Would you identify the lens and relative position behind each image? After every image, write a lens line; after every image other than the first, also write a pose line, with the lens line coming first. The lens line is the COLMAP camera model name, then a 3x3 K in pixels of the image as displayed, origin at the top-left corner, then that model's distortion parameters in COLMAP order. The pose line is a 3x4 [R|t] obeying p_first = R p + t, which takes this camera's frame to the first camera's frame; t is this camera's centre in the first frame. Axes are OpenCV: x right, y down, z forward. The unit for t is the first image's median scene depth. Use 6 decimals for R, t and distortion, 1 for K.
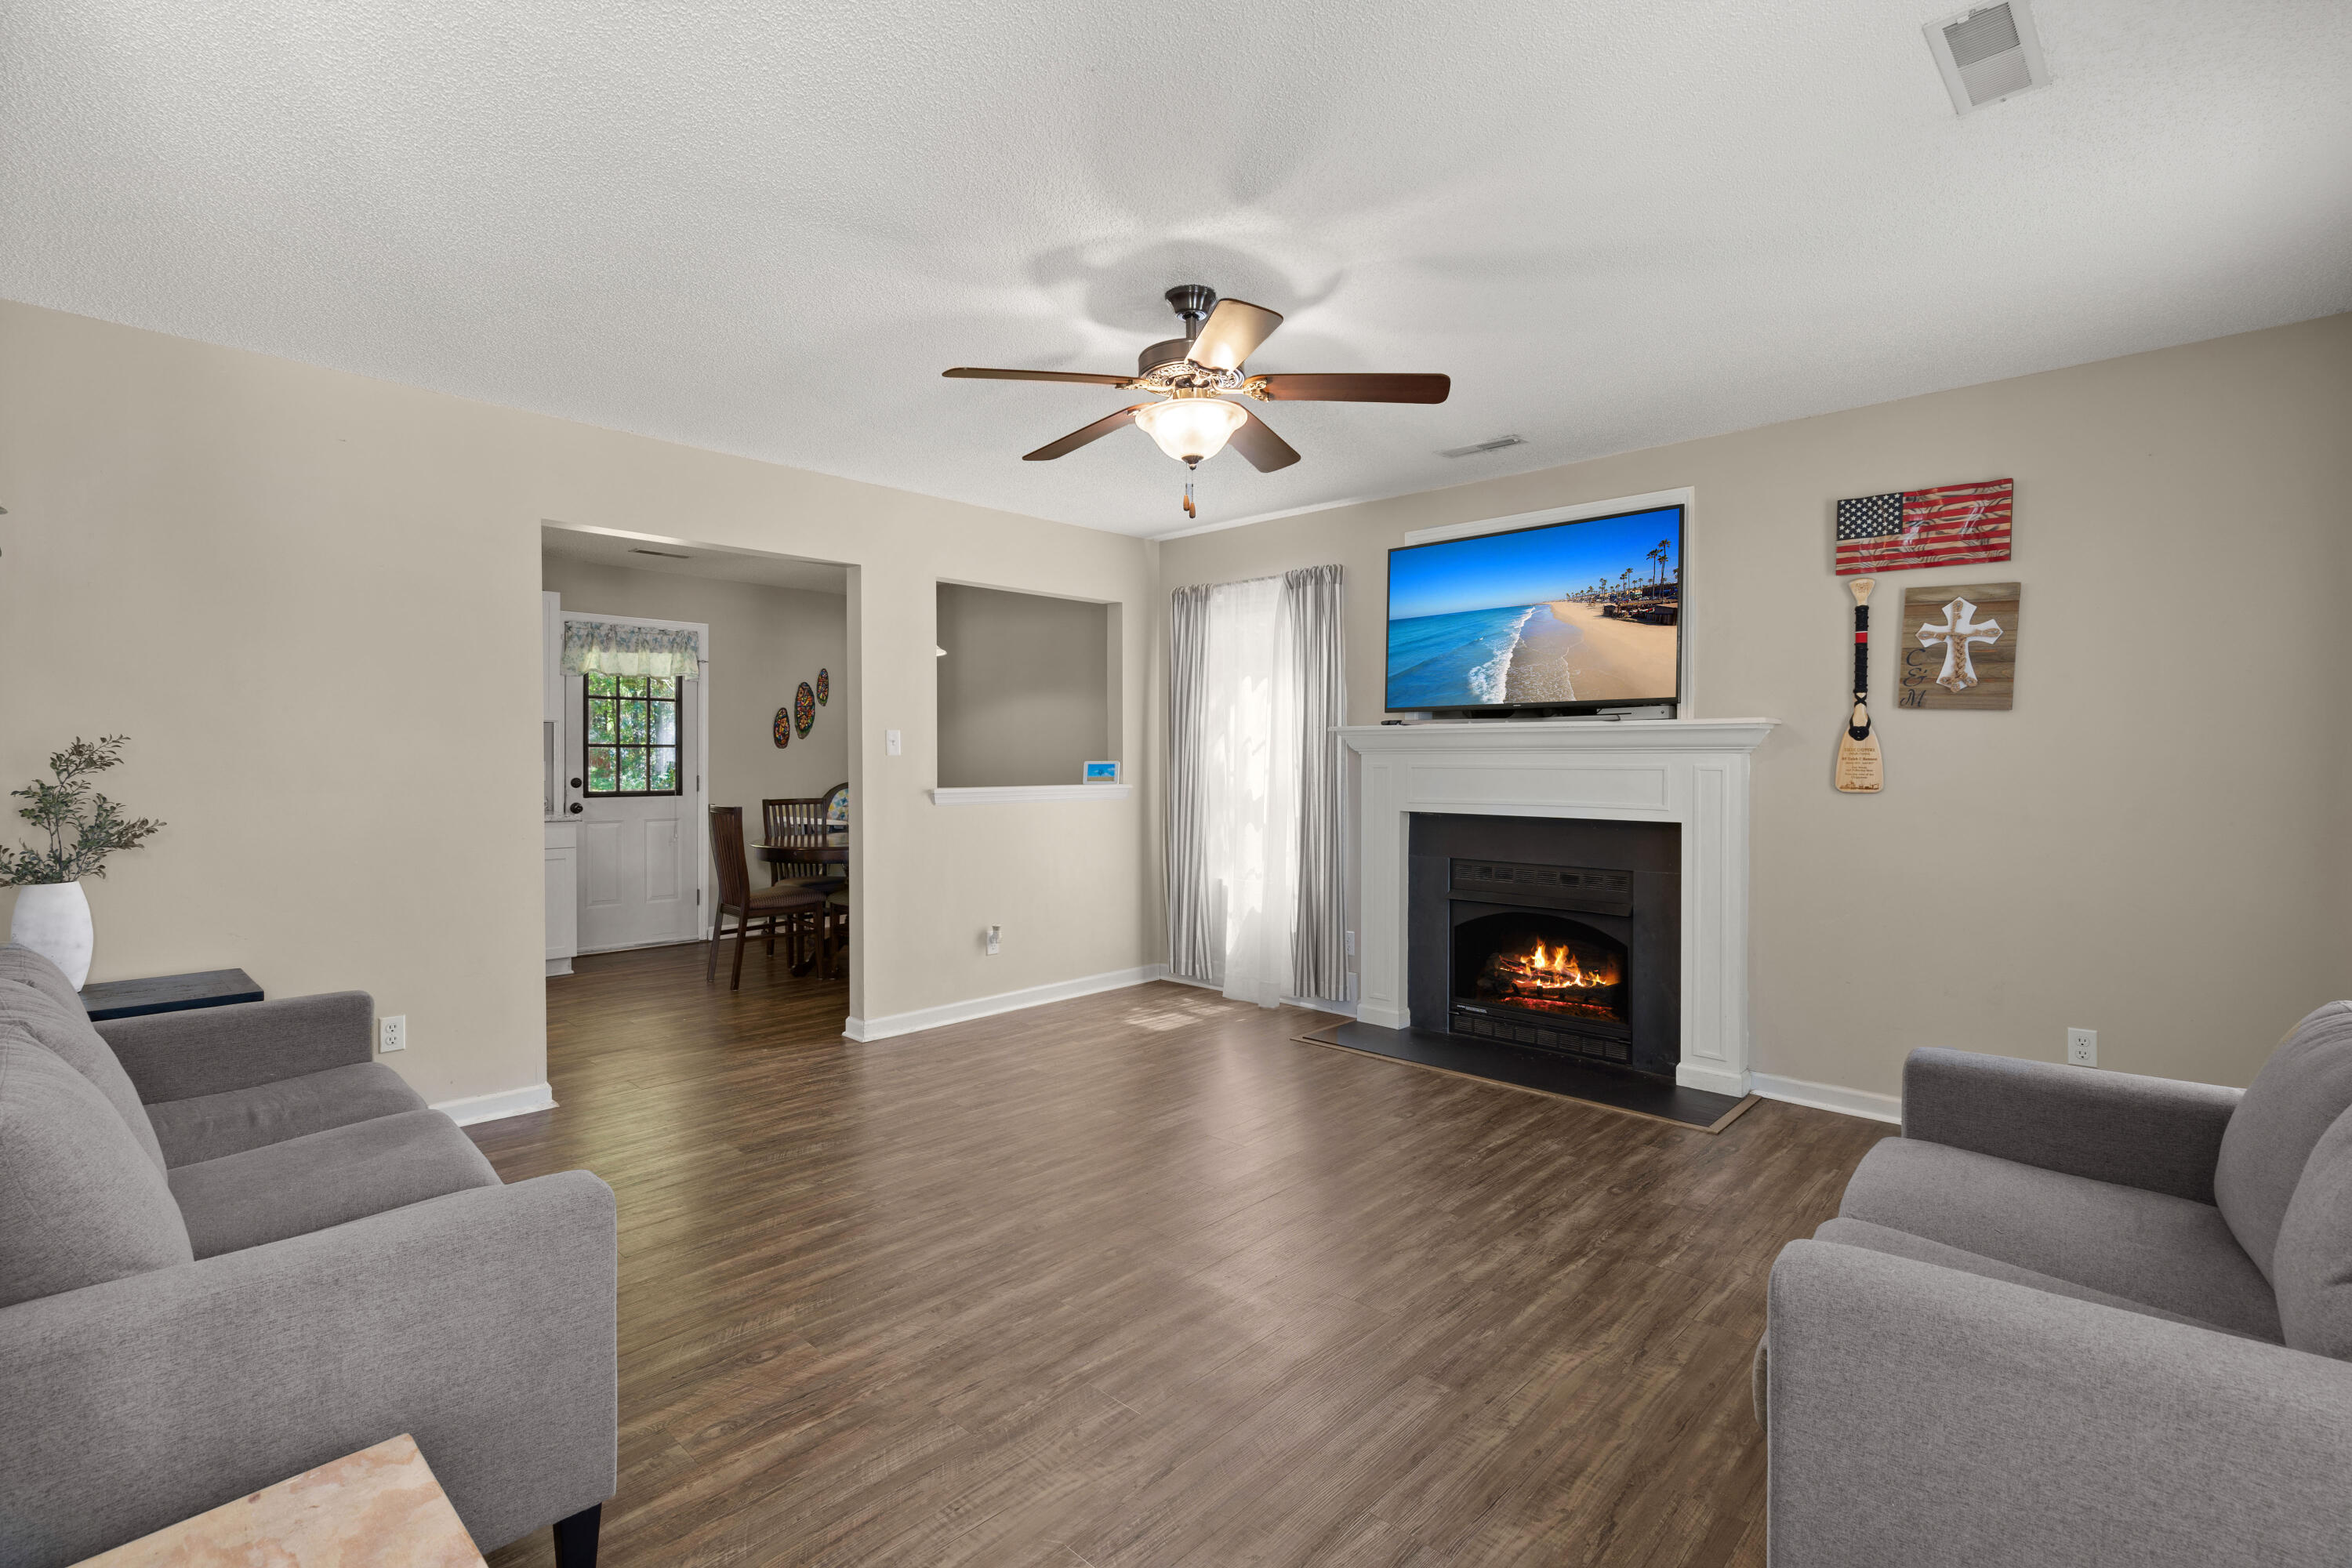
lens RADIAL K [[1038.5, 0, 1163.3], [0, 1038.5, 784.5], [0, 0, 1]] dist [-0.005661, -0.000096]
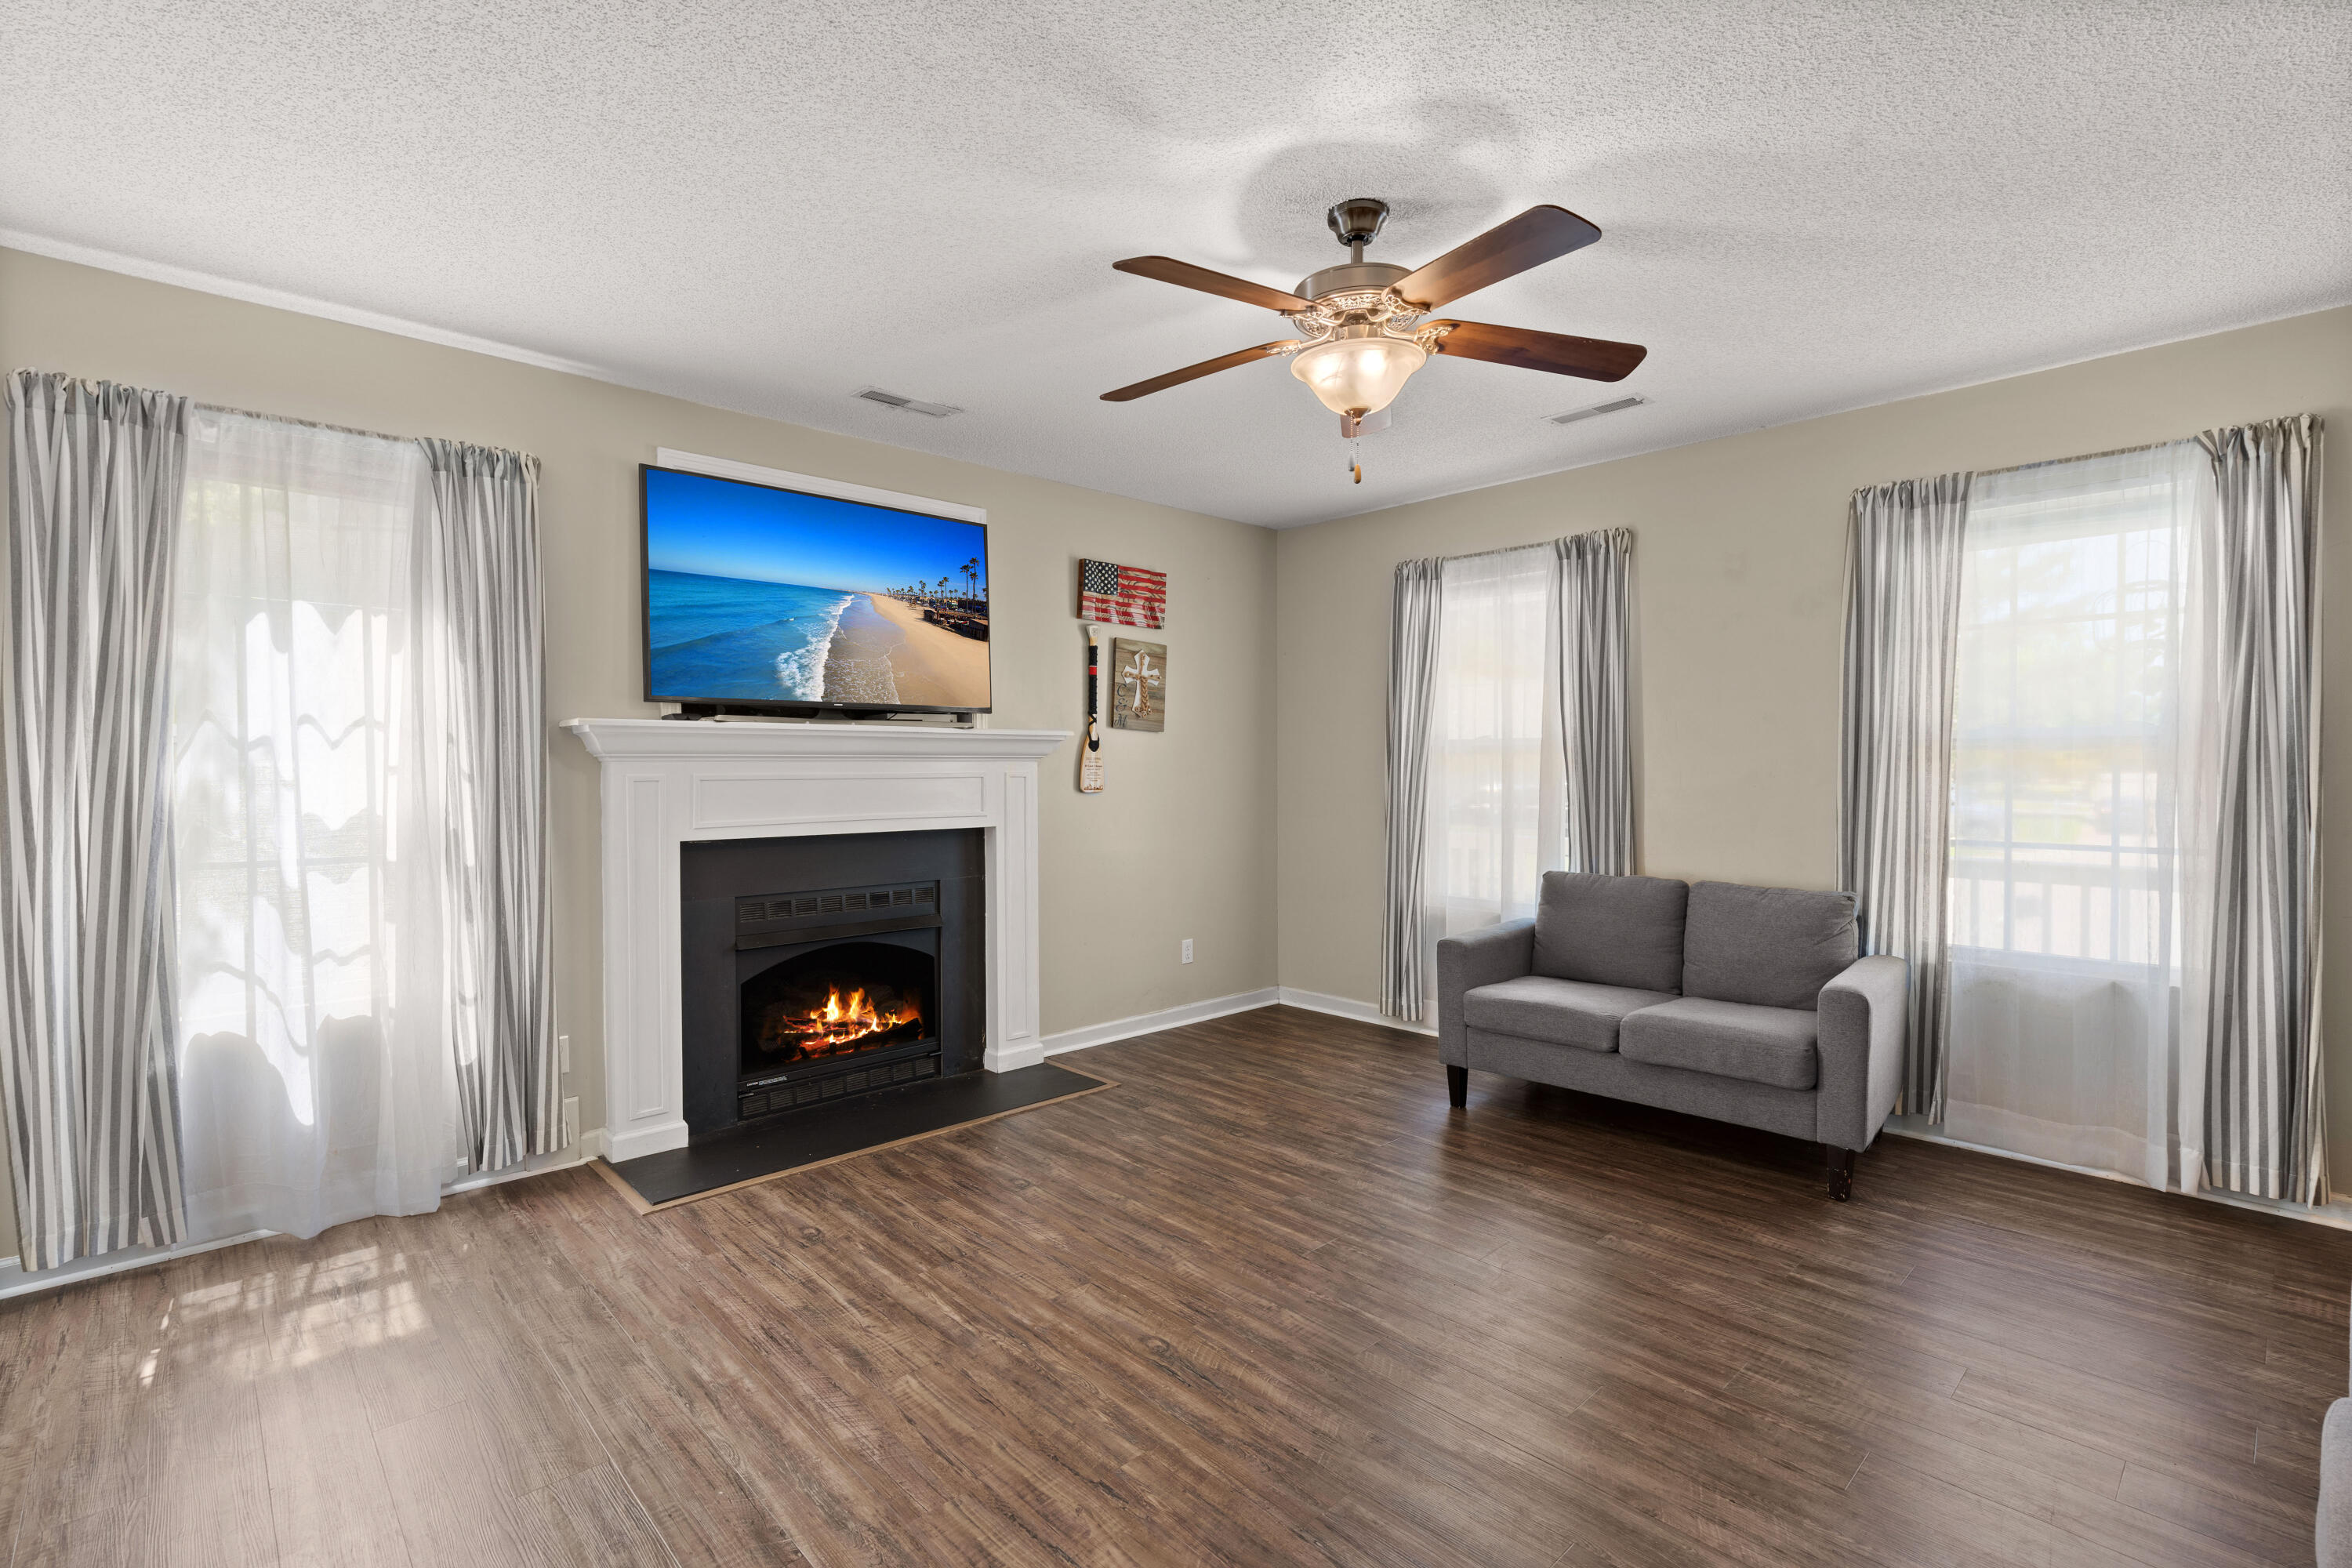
lens RADIAL K [[1038.5, 0, 1198.0], [0, 1038.5, 793.6], [0, 0, 1]] dist [-0.005661, -0.000096]
pose [[0.085830, -0.032396, 0.995783, -0.531305], [0.028818, 0.999134, 0.030021, -0.022860], [-0.995893, 0.026120, 0.086690, 0.683890]]
